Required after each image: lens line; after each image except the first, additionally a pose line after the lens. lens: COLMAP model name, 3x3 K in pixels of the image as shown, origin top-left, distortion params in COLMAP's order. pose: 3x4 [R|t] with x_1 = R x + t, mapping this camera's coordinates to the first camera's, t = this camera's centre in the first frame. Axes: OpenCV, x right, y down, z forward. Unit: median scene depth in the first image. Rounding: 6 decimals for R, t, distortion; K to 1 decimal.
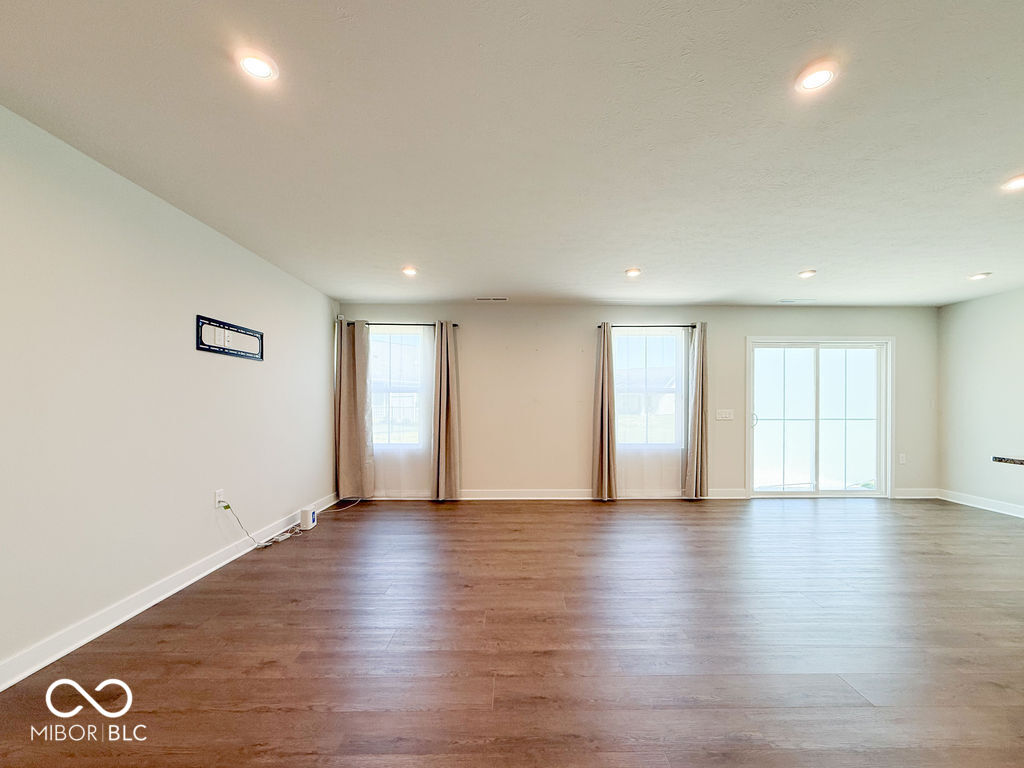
lens RADIAL K [[417.0, 0, 506.9], [0, 417.0, 406.0], [0, 0, 1]] dist [0.000449, 0.000393]
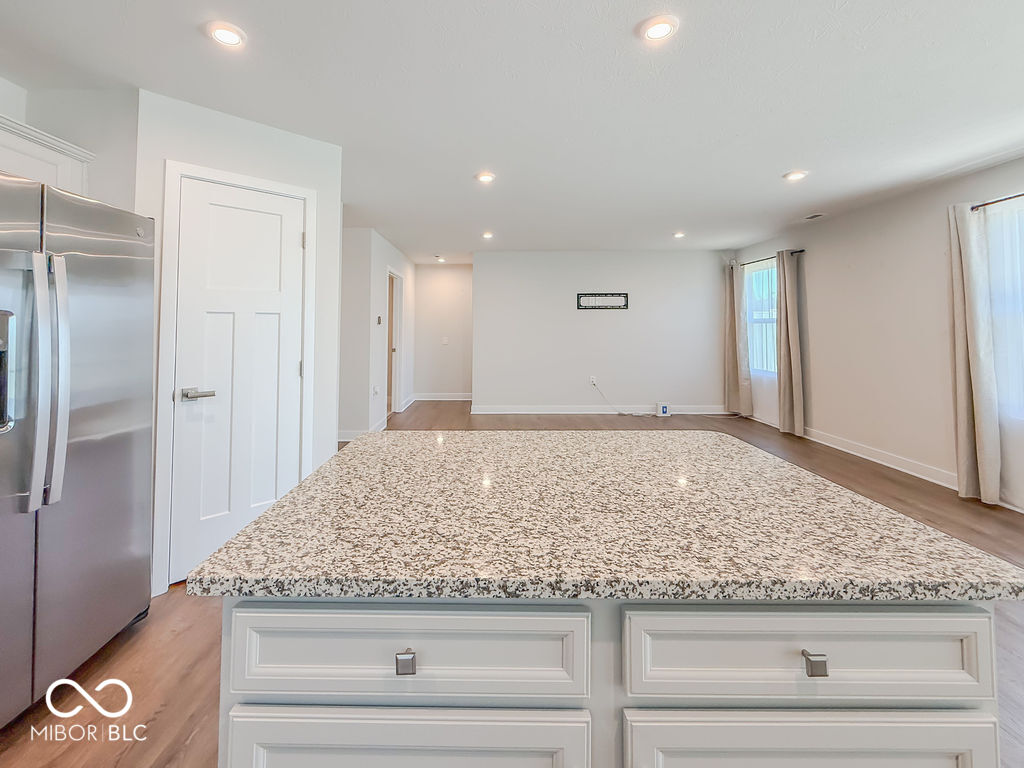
lens RADIAL K [[417.0, 0, 488.5], [0, 417.0, 320.9], [0, 0, 1]] dist [0.000449, 0.000393]
pose [[-0.035888, -0.021280, -0.999129, 0.845682], [-0.006436, 0.999757, -0.021063, -0.011137], [0.999335, 0.005674, -0.036017, 0.334905]]
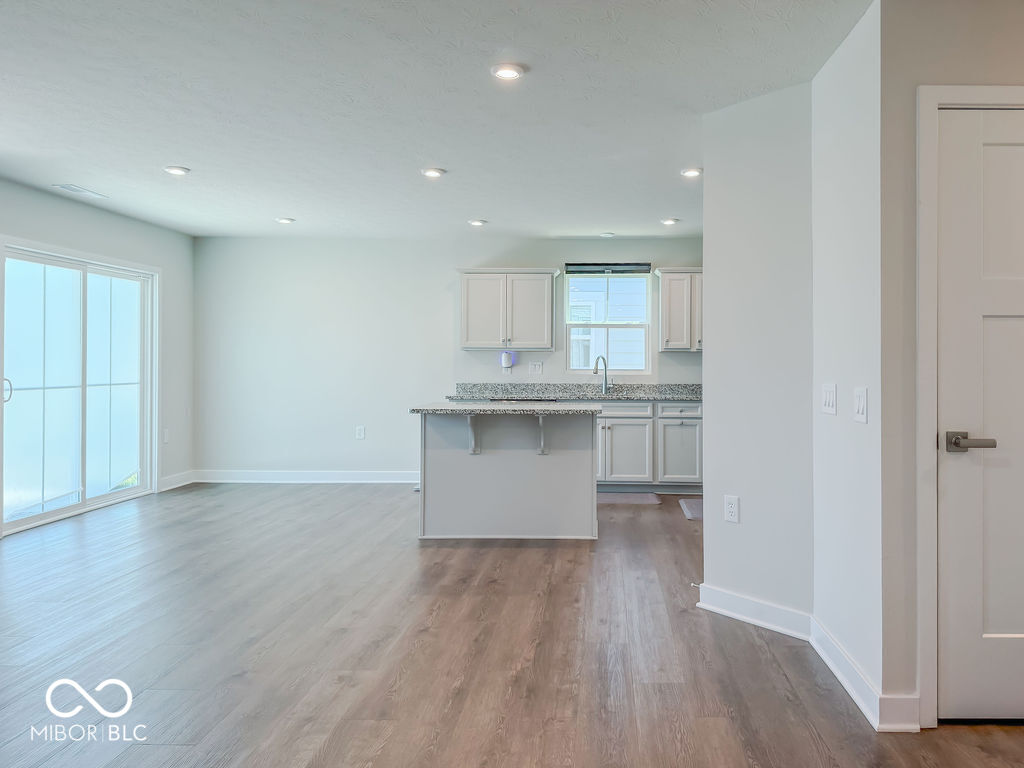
lens RADIAL K [[762.1, 0, 608.6], [0, 762.1, 351.0], [0, 0, 1]] dist [0.024772, -0.006844]
pose [[0.000501, 0.009742, 0.999952, -0.402933], [0.006492, 0.999931, -0.009745, -0.003514], [-0.999979, 0.006496, 0.000437, 0.220654]]
